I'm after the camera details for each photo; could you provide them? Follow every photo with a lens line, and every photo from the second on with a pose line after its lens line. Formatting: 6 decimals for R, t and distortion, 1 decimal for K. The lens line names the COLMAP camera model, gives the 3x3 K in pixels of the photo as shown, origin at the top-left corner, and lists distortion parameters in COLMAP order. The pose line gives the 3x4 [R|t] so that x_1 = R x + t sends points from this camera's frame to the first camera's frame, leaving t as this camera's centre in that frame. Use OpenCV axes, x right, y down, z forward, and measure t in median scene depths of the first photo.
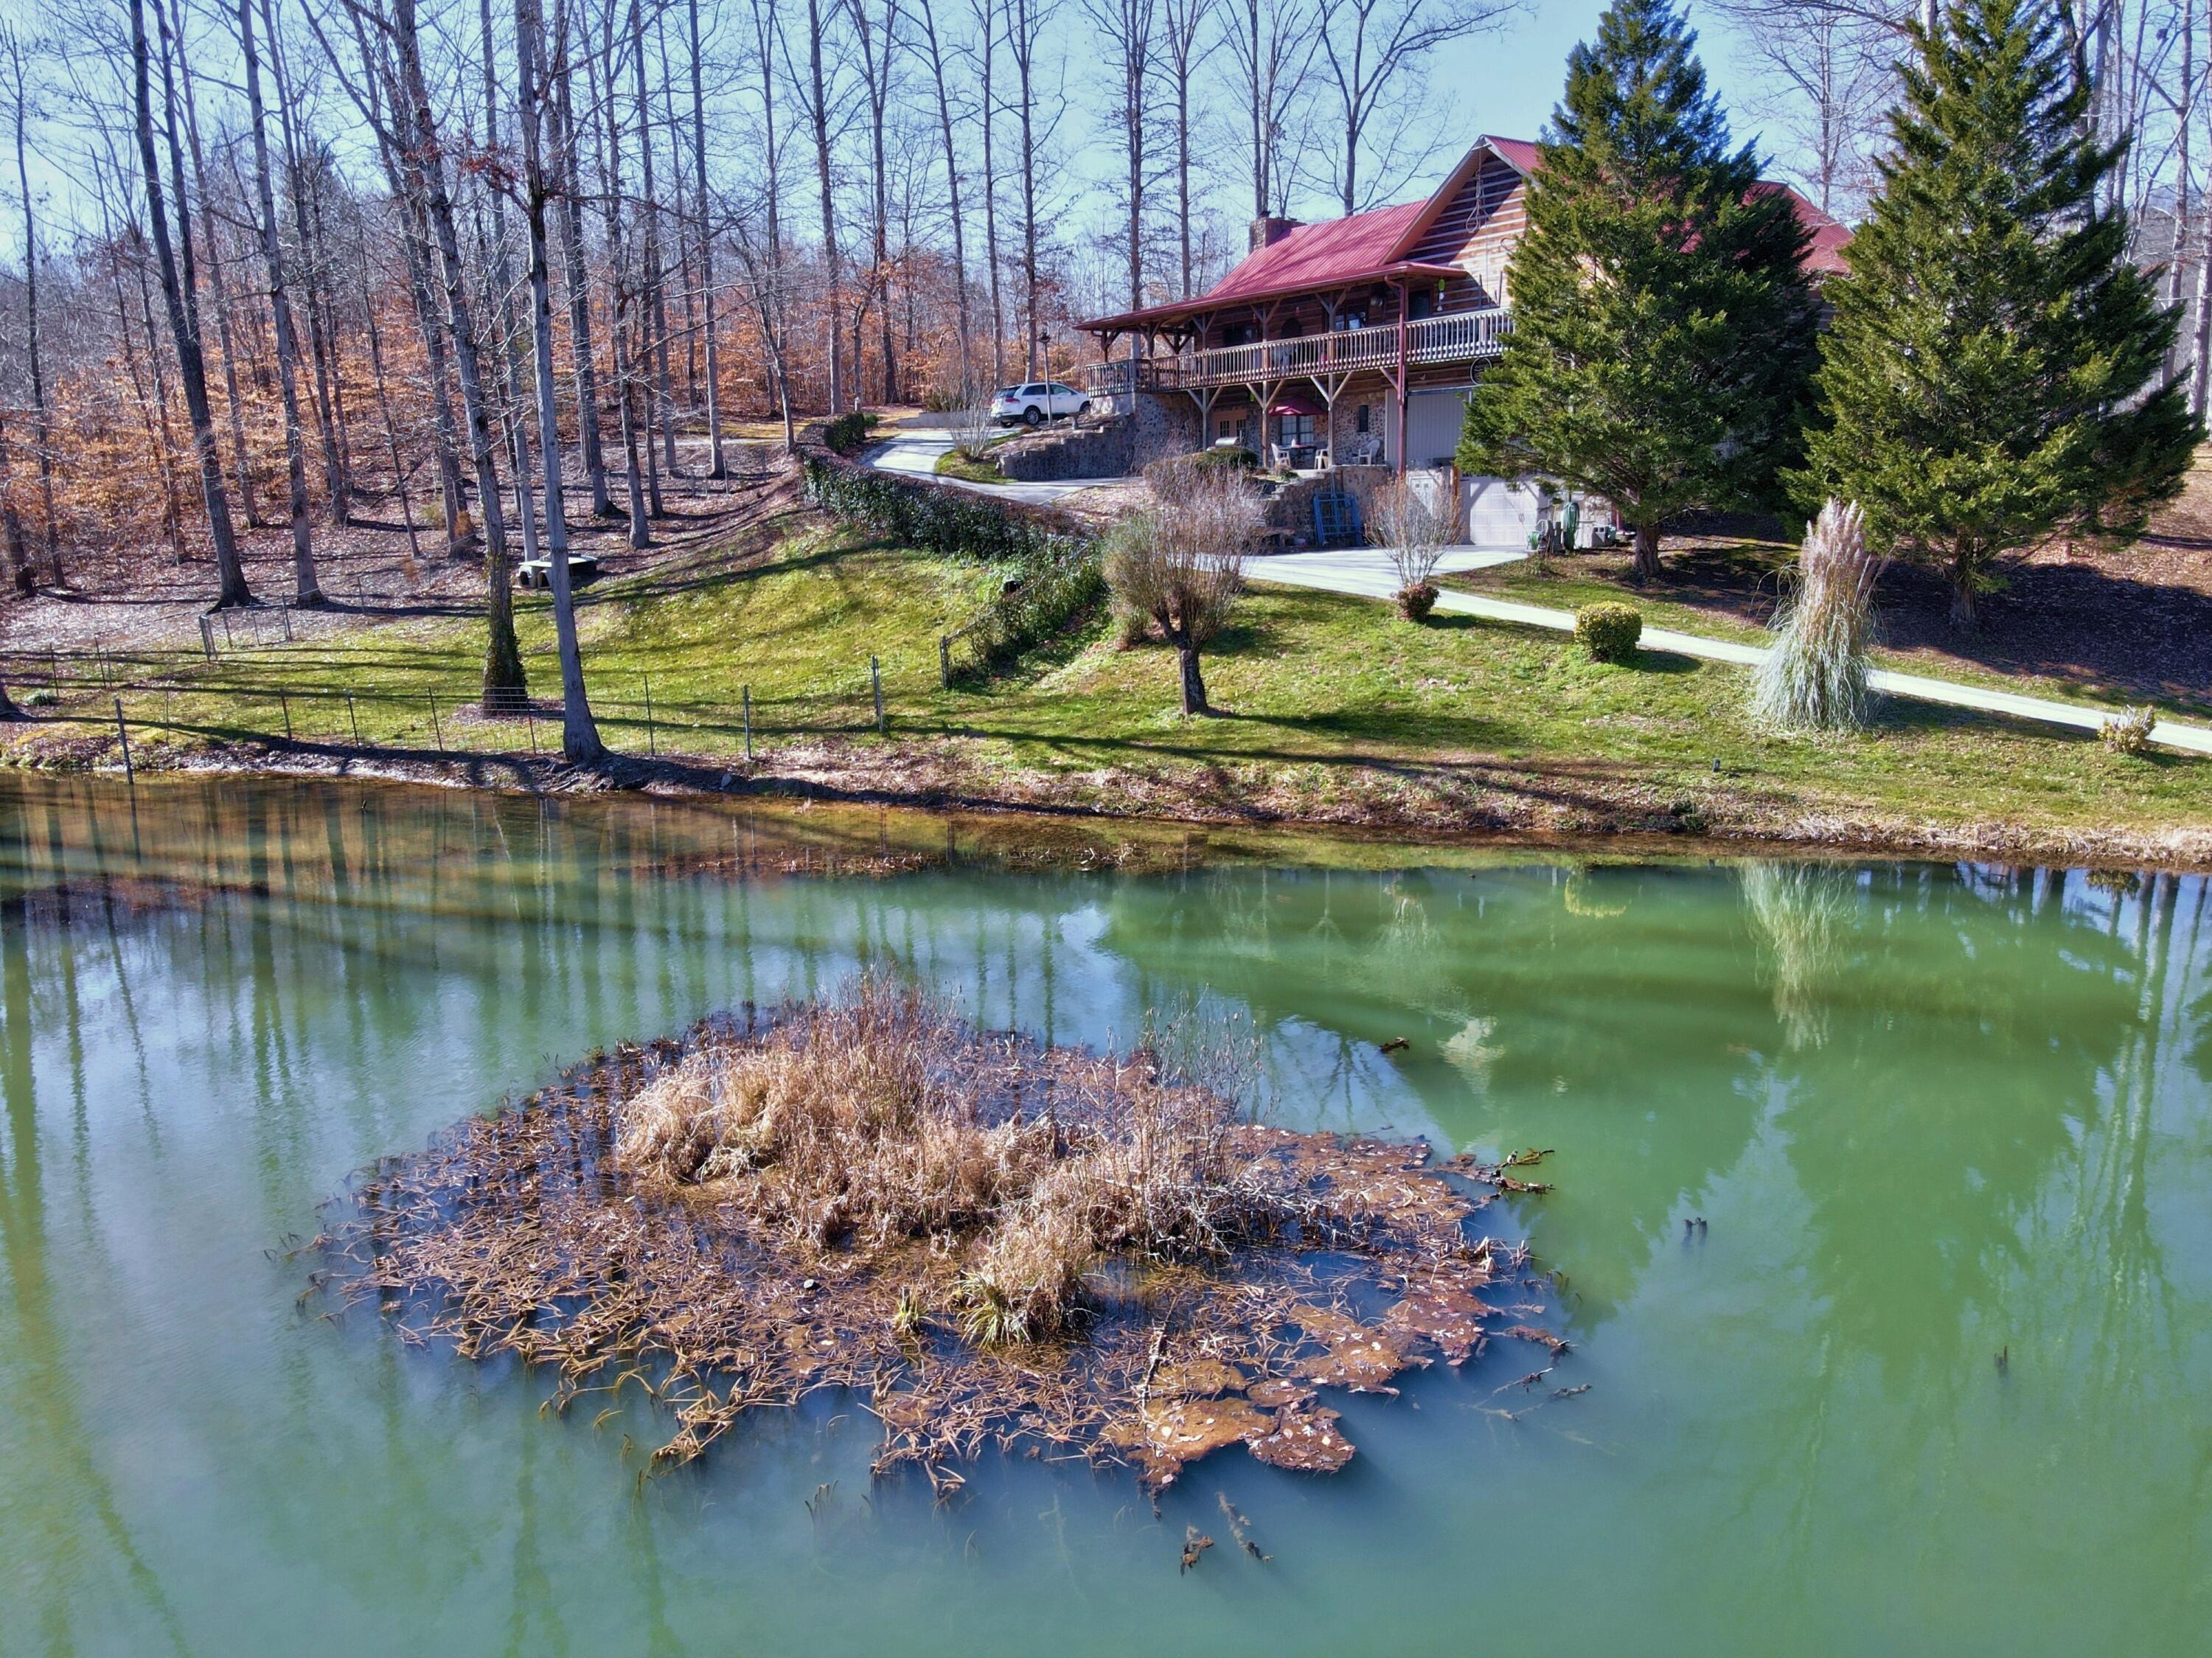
lens RADIAL K [[1561.3, 0, 1106.0], [0, 1561.3, 829.0], [0, 0, 1]] dist [0.006630, 0.005568]
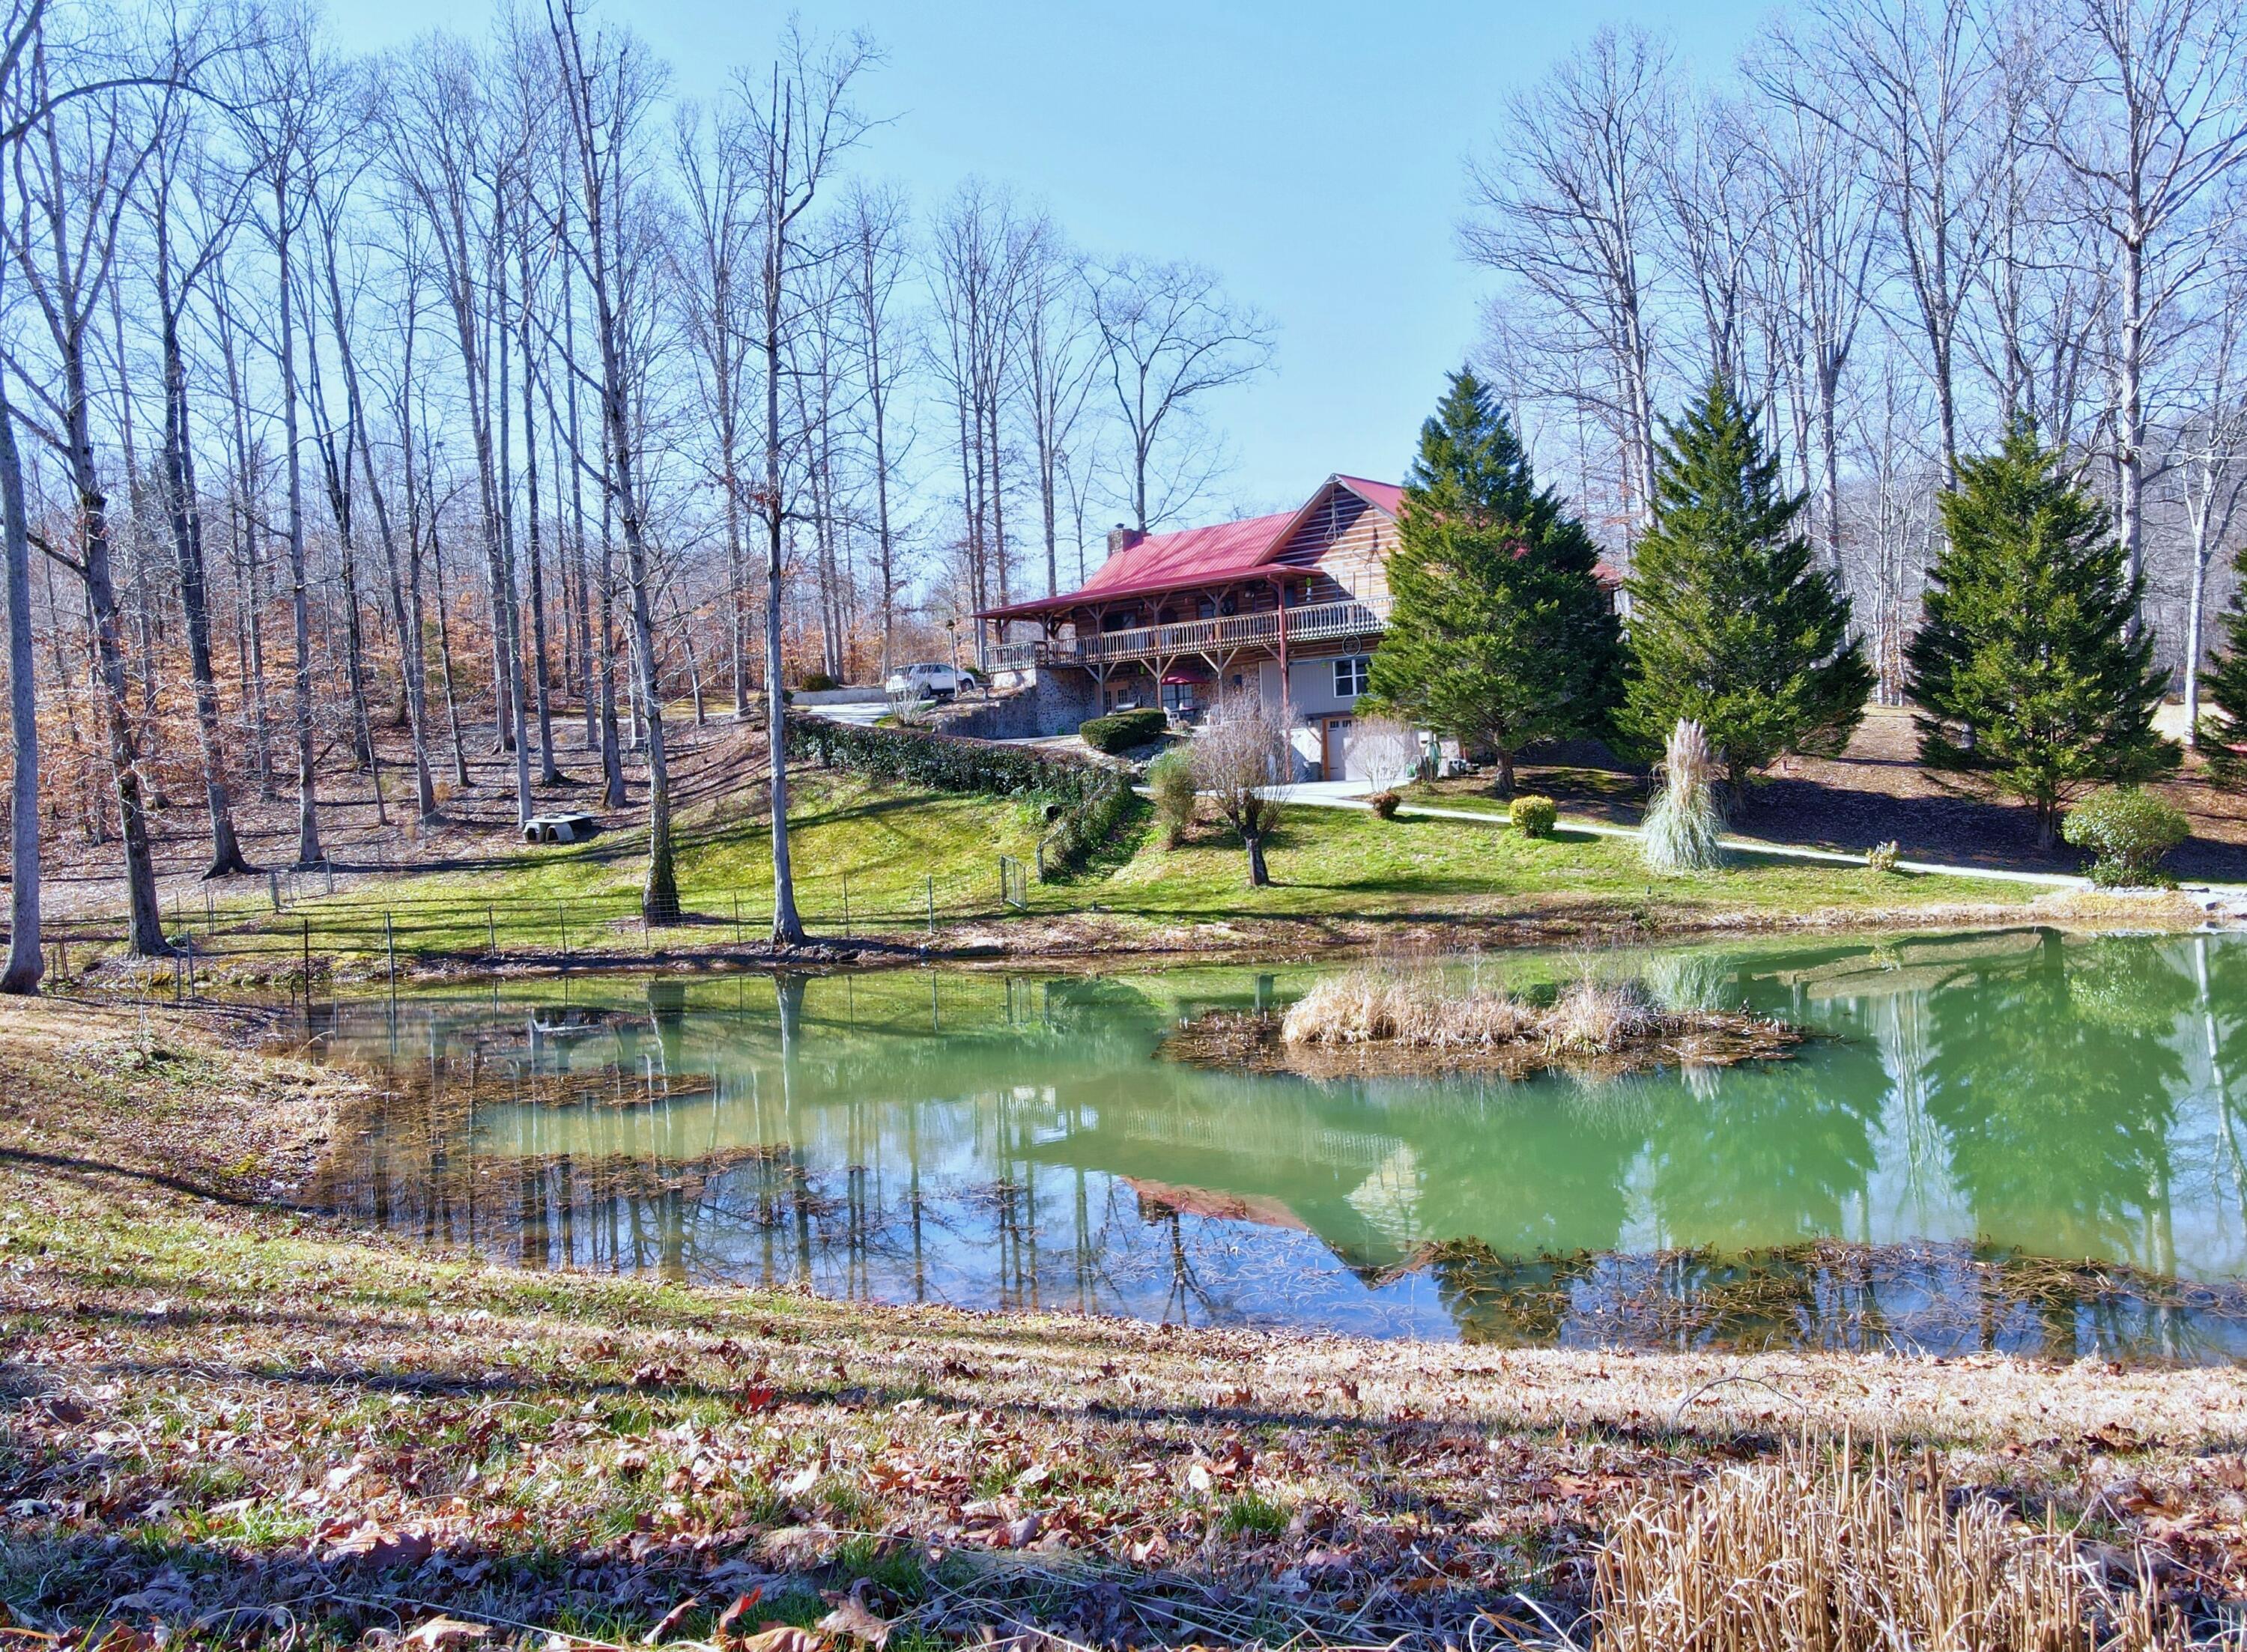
lens RADIAL K [[1600.4, 0, 1123.5], [0, 1600.4, 826.0], [0, 0, 1]] dist [-0.007278, 0.000812]
pose [[0.976314, -0.032090, 0.213964, -0.276799], [0.070610, 0.982050, -0.174906, 0.085221], [-0.204510, 0.185871, 0.961055, -0.244935]]
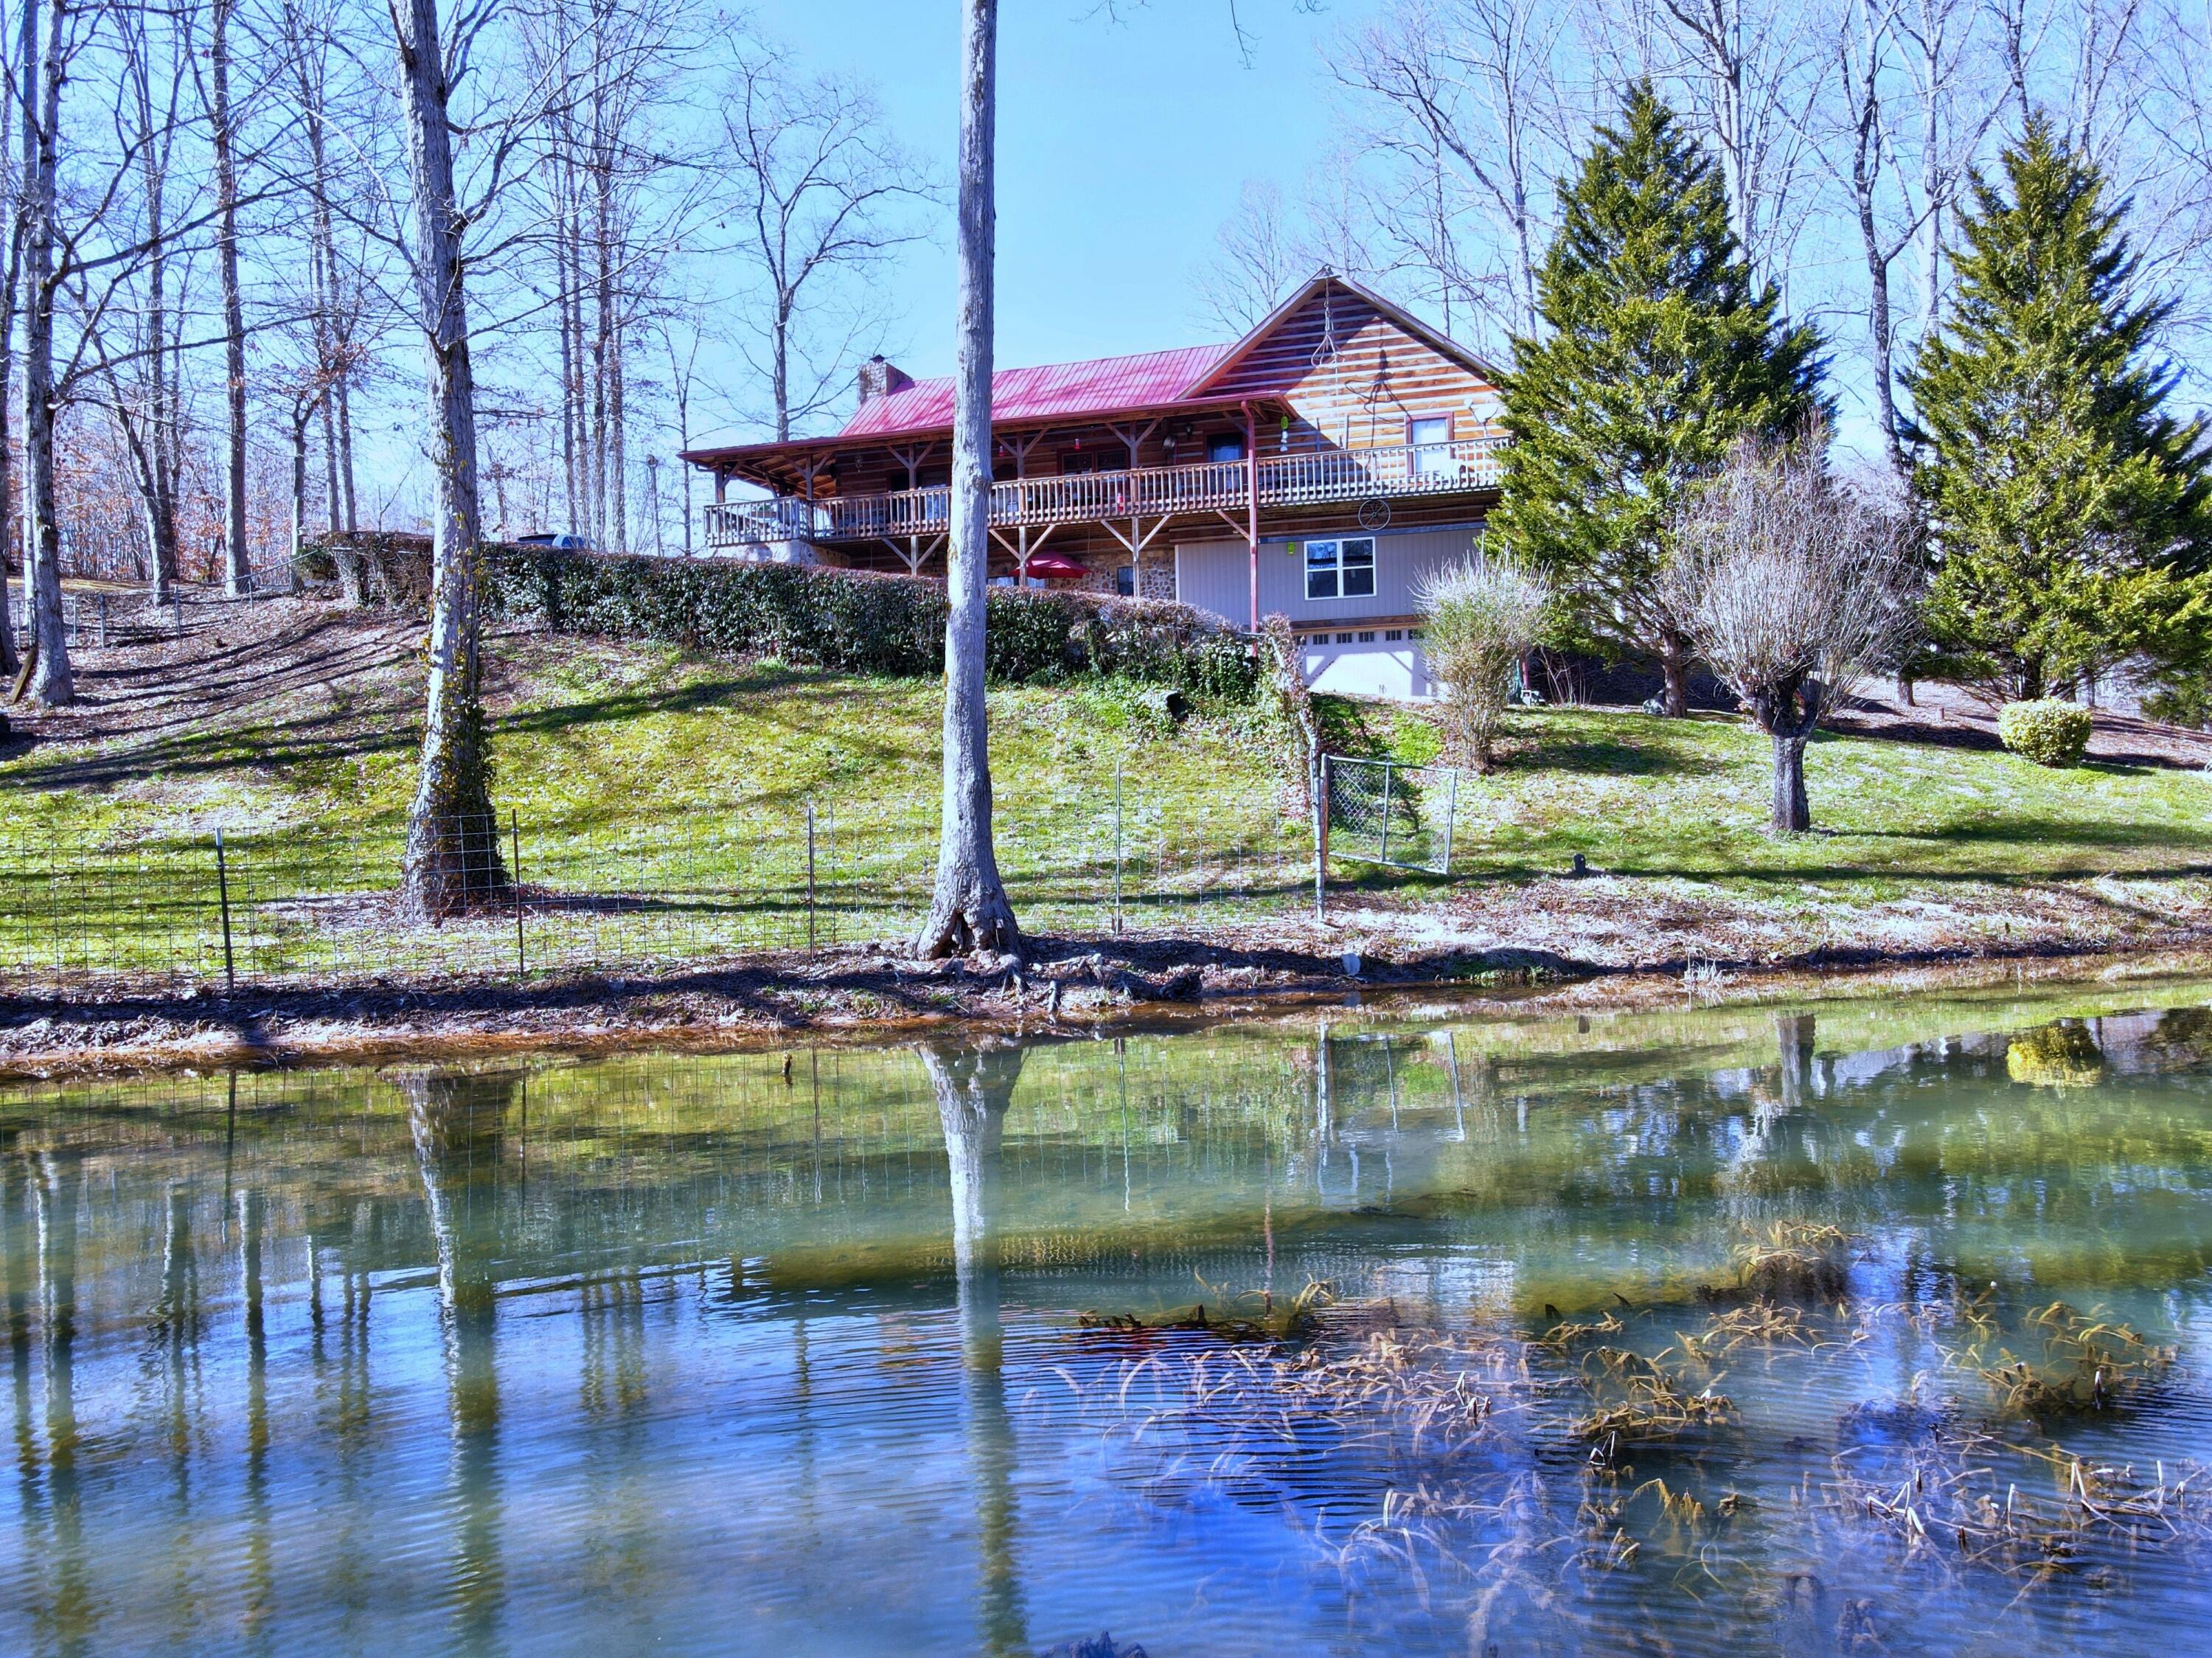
lens RADIAL K [[1561.3, 0, 1106.0], [0, 1561.3, 829.0], [0, 0, 1]] dist [0.006630, 0.005568]
pose [[0.819025, -0.007993, 0.573702, -0.450957], [0.120032, 0.980164, -0.157703, -0.006159], [-0.561062, 0.198026, 0.803738, 0.508661]]
